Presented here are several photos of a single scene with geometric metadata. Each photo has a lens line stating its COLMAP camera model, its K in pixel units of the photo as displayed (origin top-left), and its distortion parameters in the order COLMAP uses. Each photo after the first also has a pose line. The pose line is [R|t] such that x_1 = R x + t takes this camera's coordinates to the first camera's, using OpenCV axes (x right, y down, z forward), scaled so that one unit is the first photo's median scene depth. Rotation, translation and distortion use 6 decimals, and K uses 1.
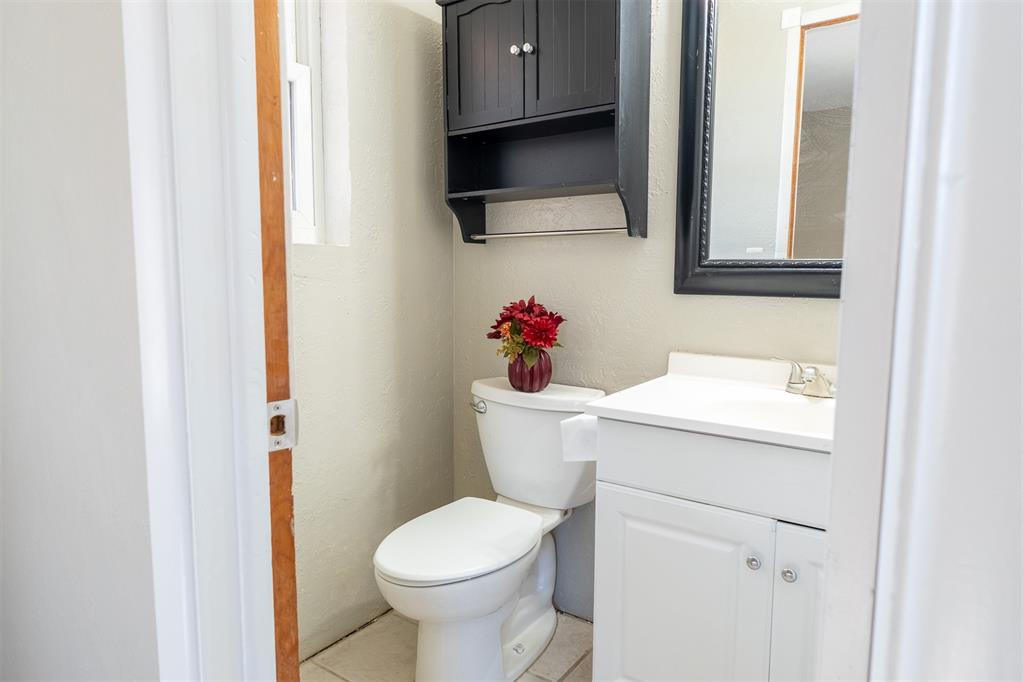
lens RADIAL K [[636.8, 0, 511.0], [0, 636.8, 339.3], [0, 0, 1]] dist [0.001052, -0.003190]
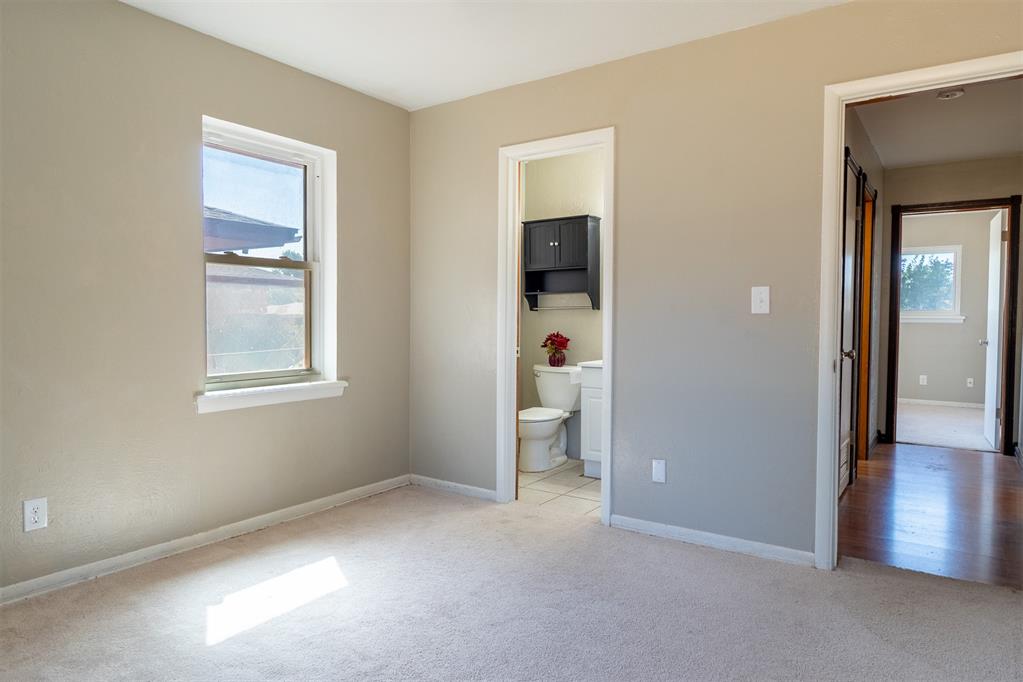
lens RADIAL K [[636.8, 0, 512.4], [0, 636.8, 339.6], [0, 0, 1]] dist [0.001052, -0.003190]
pose [[0.999956, -0.001129, 0.009282, -0.183664], [0.001836, 0.997070, -0.076479, 0.172073], [-0.009168, 0.076493, 0.997028, -1.675053]]
